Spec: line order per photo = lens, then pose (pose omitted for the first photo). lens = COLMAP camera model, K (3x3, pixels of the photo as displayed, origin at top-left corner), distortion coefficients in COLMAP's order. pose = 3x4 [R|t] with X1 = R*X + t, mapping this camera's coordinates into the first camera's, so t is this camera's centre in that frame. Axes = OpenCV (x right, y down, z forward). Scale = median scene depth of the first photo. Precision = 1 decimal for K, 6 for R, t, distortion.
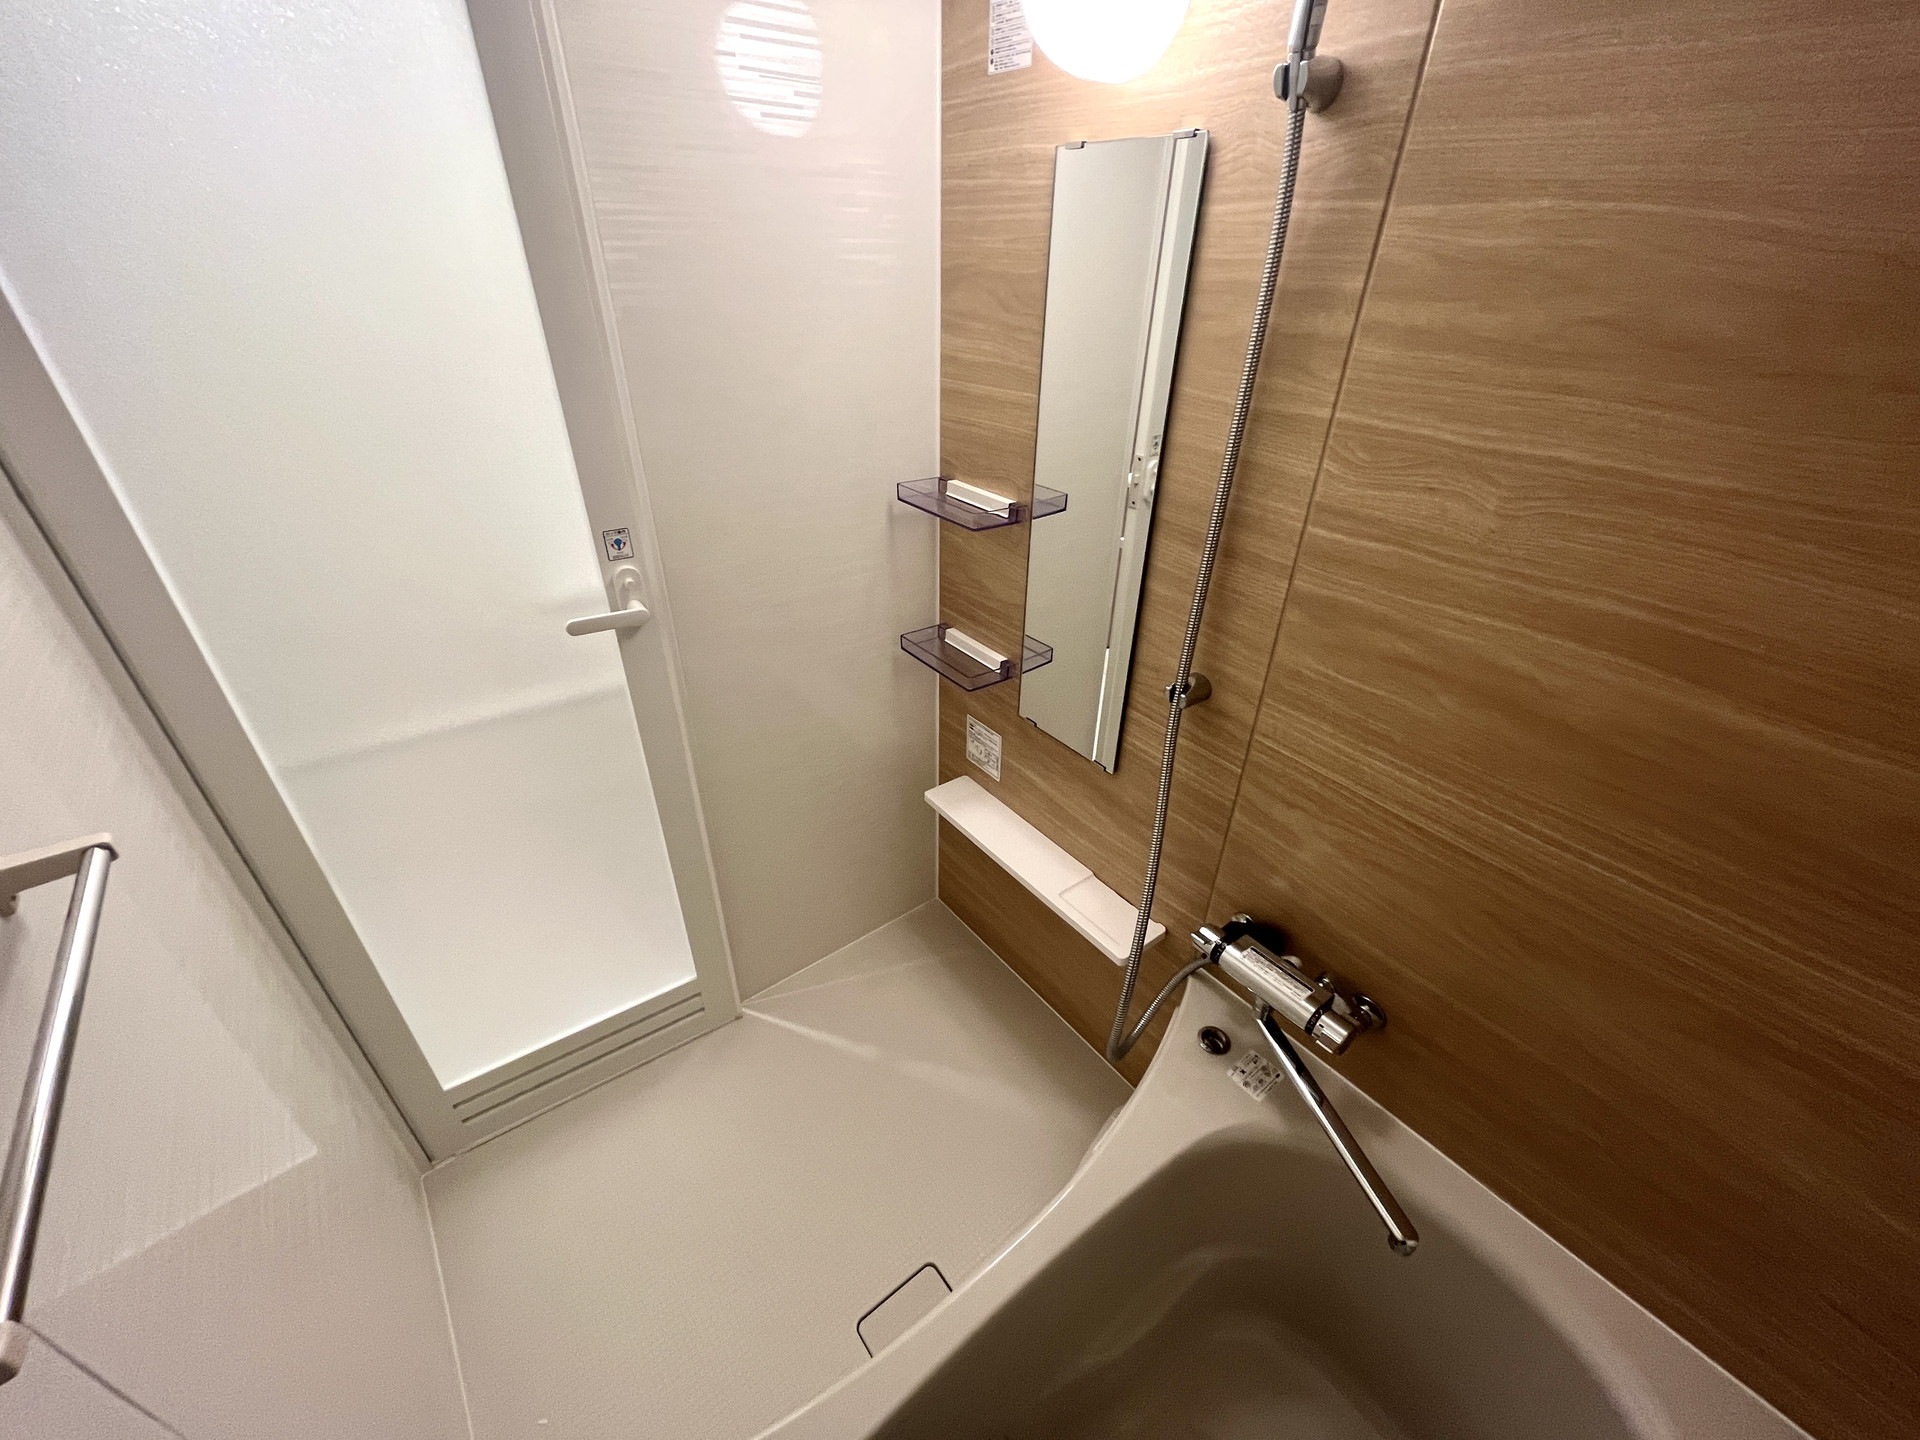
lens RADIAL K [[783.1, 0, 953.9], [0, 783.1, 715.7], [0, 0, 1]] dist [-0.001285, 0.000065]
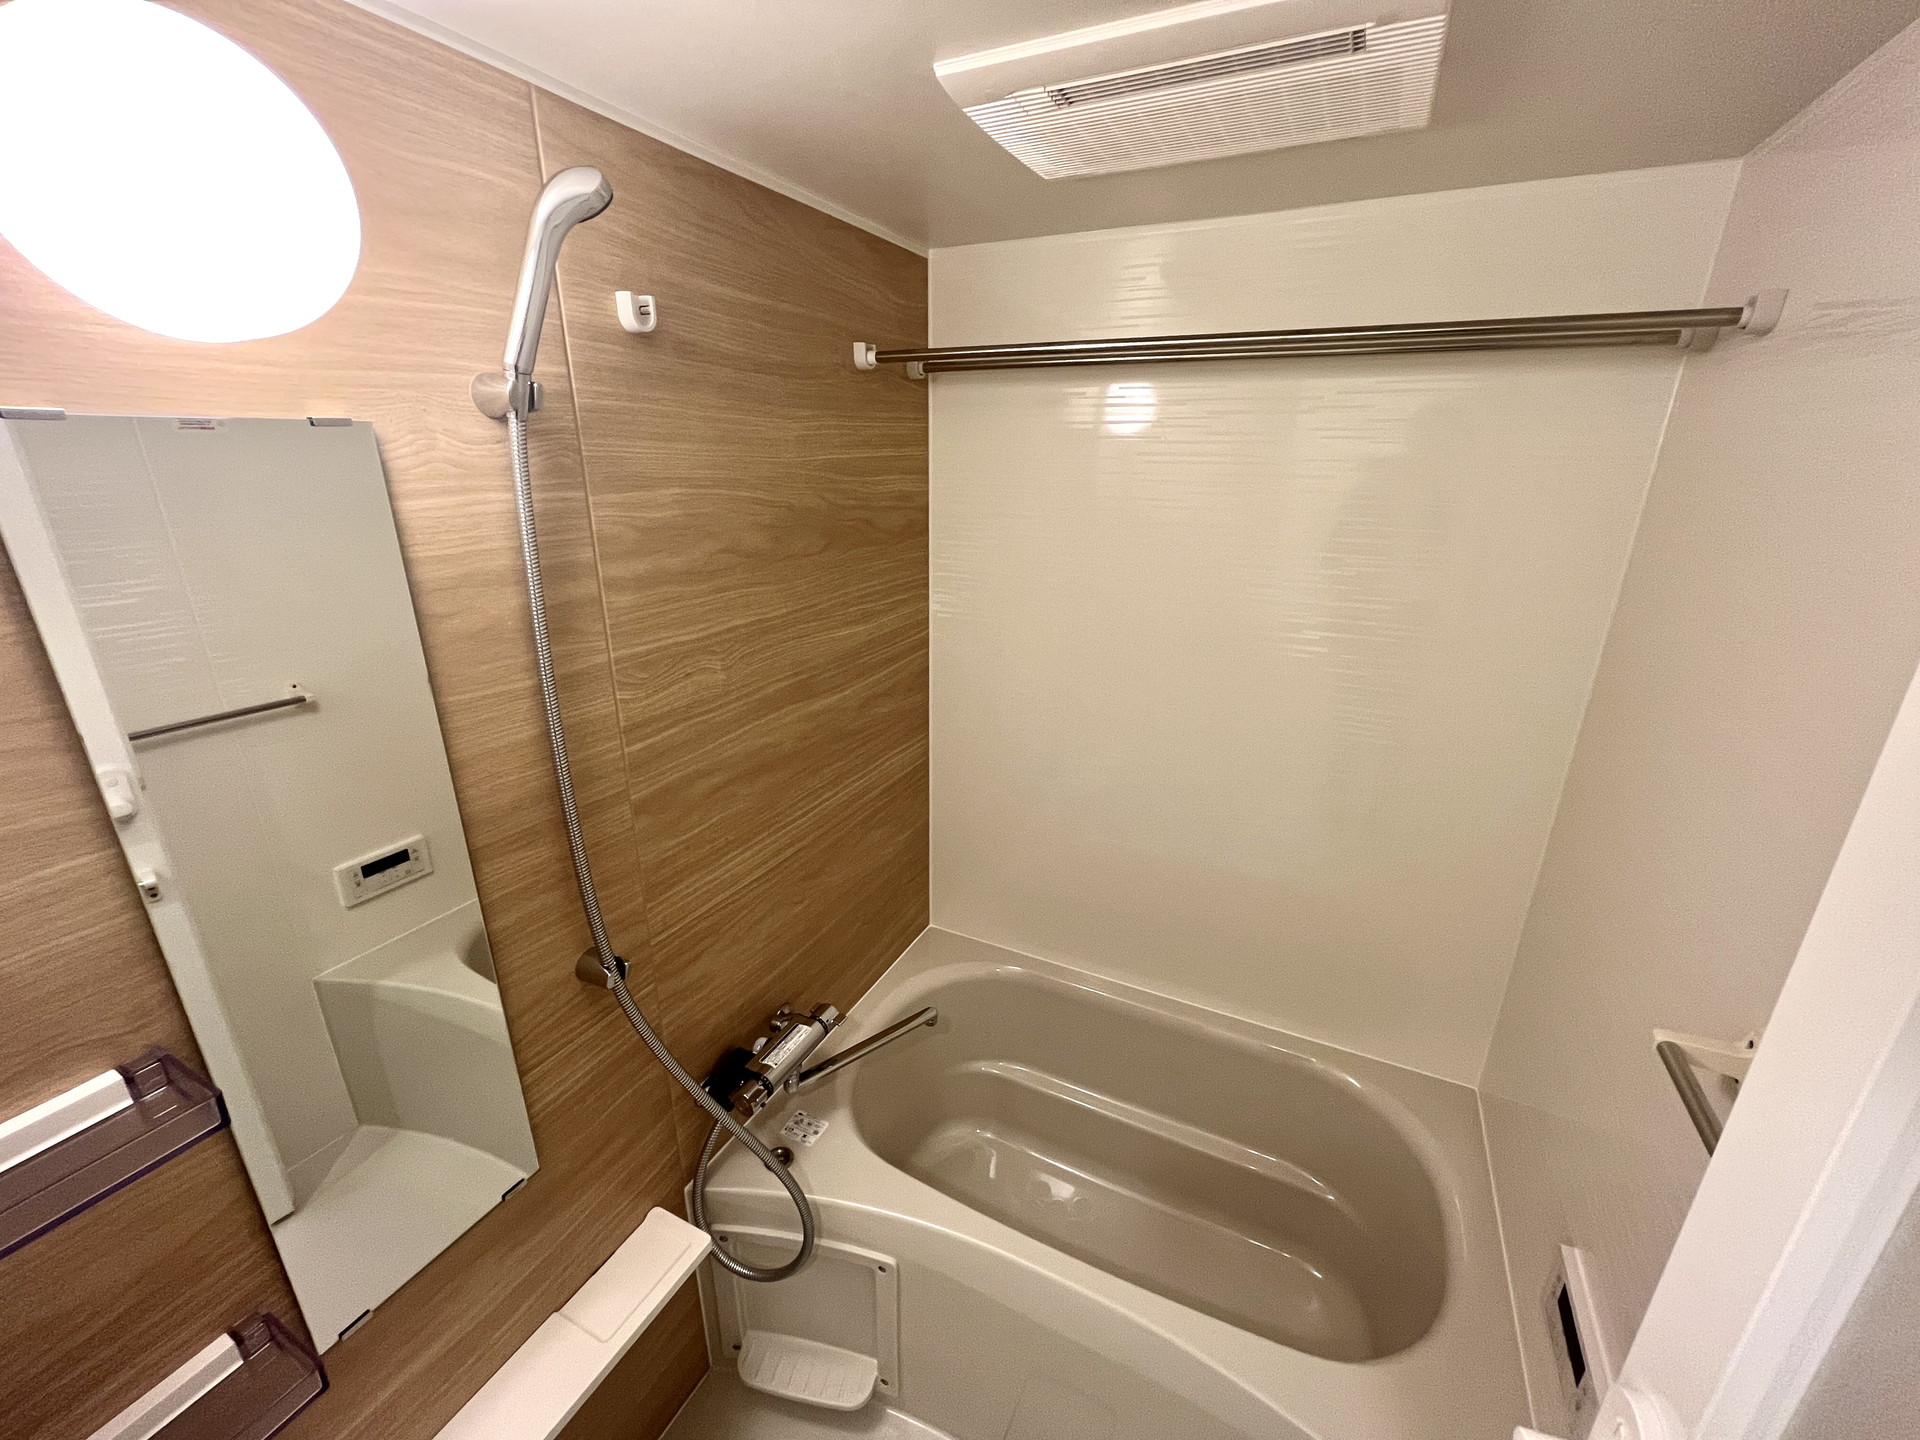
lens RADIAL K [[783.1, 0, 957.7], [0, 783.1, 724.3], [0, 0, 1]] dist [-0.001285, 0.000065]
pose [[-0.437881, -0.306949, 0.845010, -0.737114], [0.463334, 0.728425, 0.504697, -0.665296], [-0.770443, 0.612519, -0.176744, 0.891783]]
